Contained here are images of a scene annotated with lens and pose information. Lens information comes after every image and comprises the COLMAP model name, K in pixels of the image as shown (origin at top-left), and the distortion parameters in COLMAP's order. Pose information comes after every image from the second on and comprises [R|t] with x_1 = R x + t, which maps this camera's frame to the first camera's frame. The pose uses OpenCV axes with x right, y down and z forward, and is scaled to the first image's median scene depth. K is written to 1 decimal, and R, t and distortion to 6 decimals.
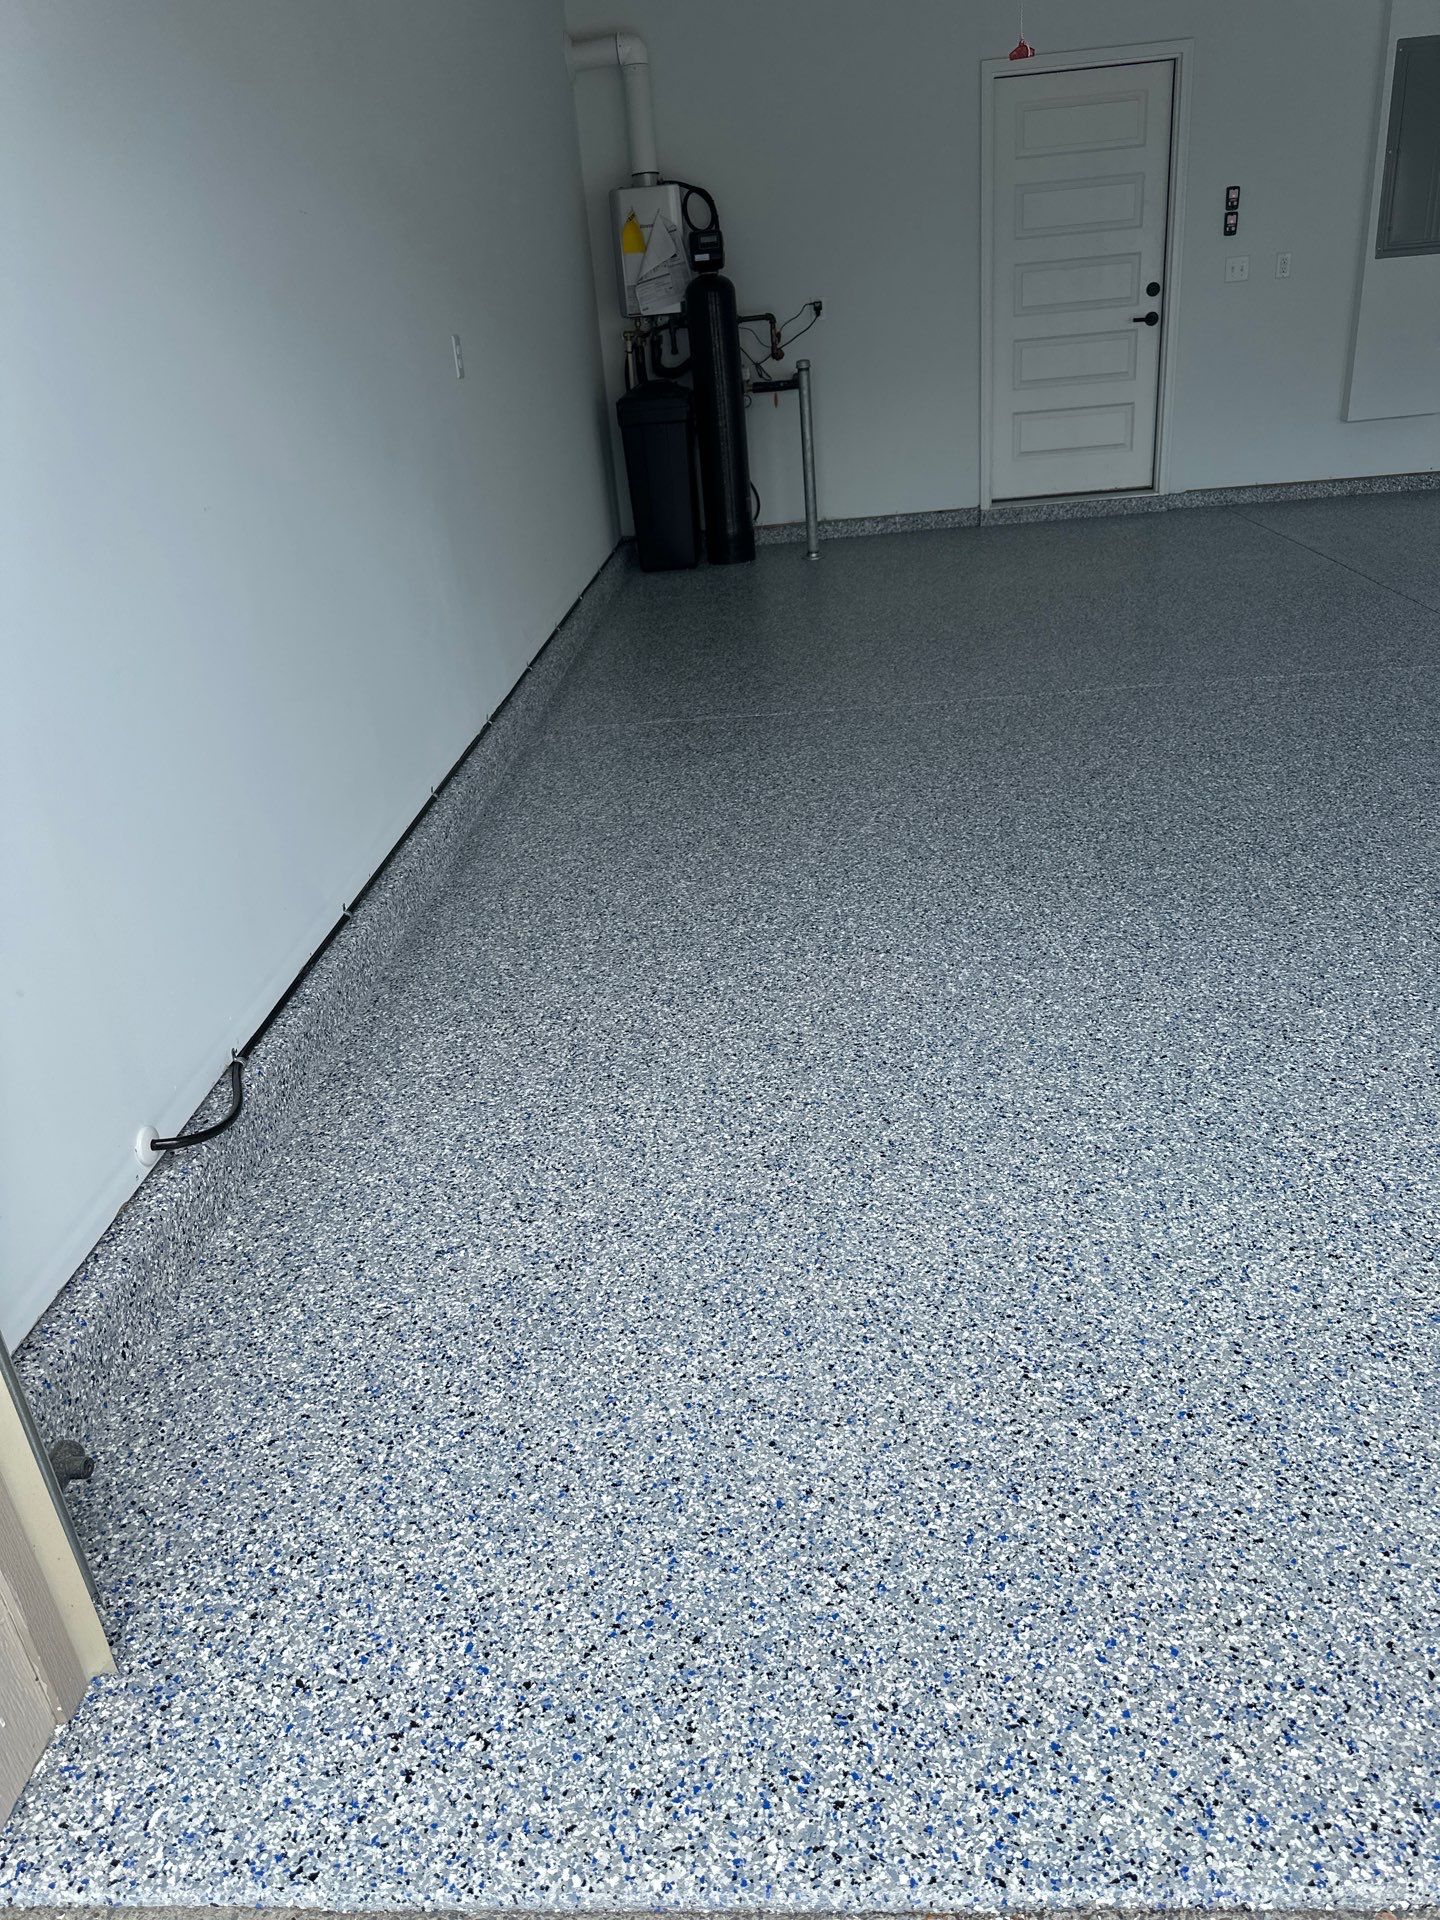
lens RADIAL K [[1450.6, 0, 787.9], [0, 1450.6, 857.7], [0, 0, 1]] dist [0.116741, -0.106769]
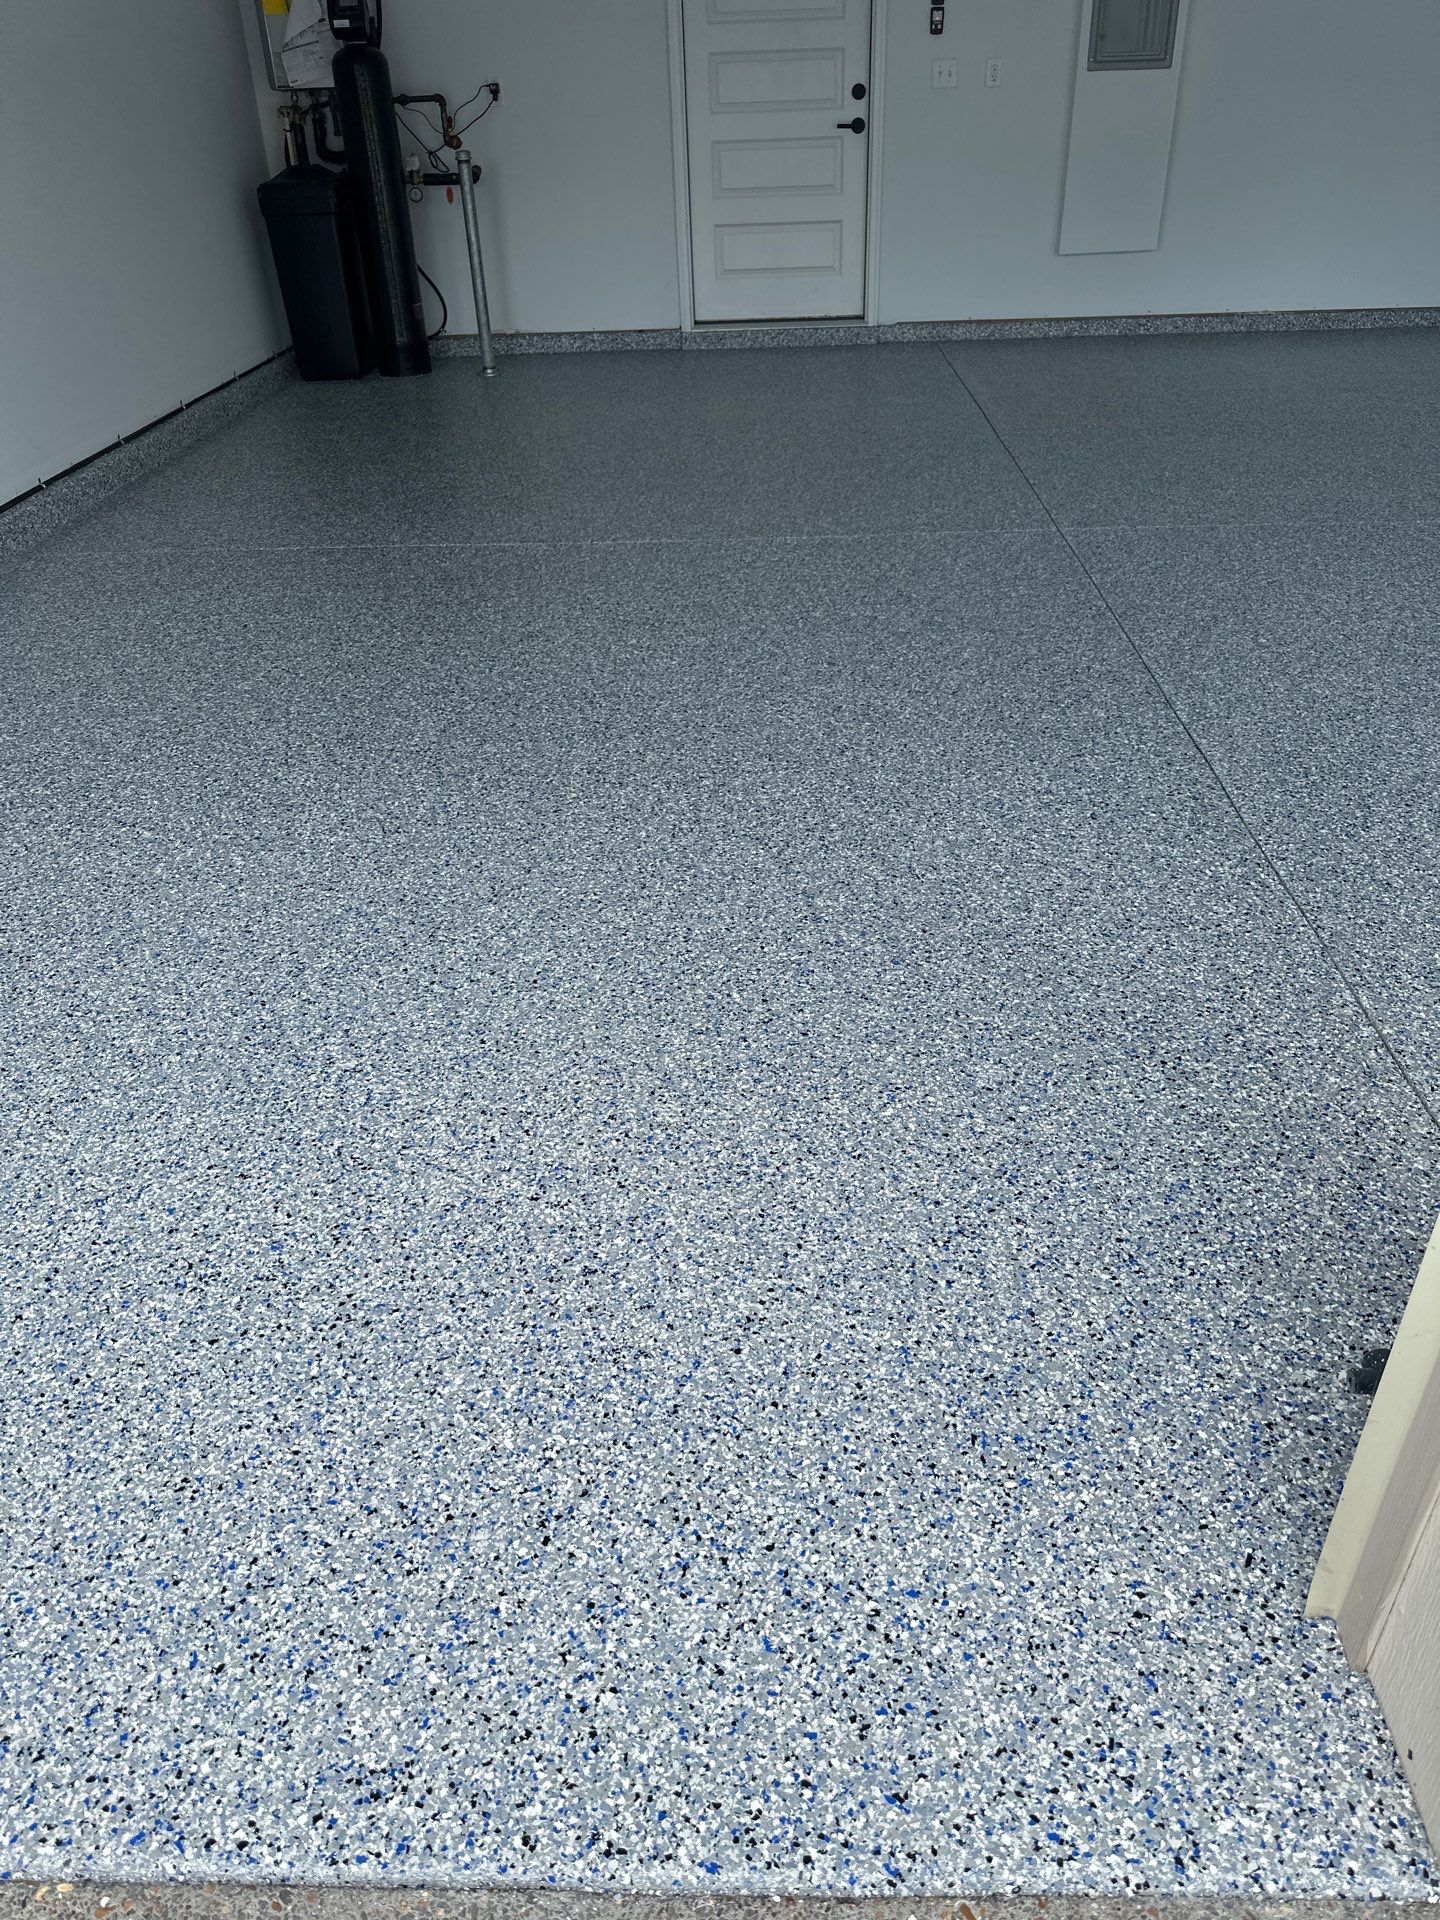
lens RADIAL K [[1450.6, 0, 706.7], [0, 1450.6, 880.6], [0, 0, 1]] dist [0.116741, -0.106769]
pose [[0.998939, 0.039394, 0.023870, 0.152092], [-0.042211, 0.990336, 0.132109, -0.014916], [-0.018435, -0.132977, 0.990948, 0.015160]]
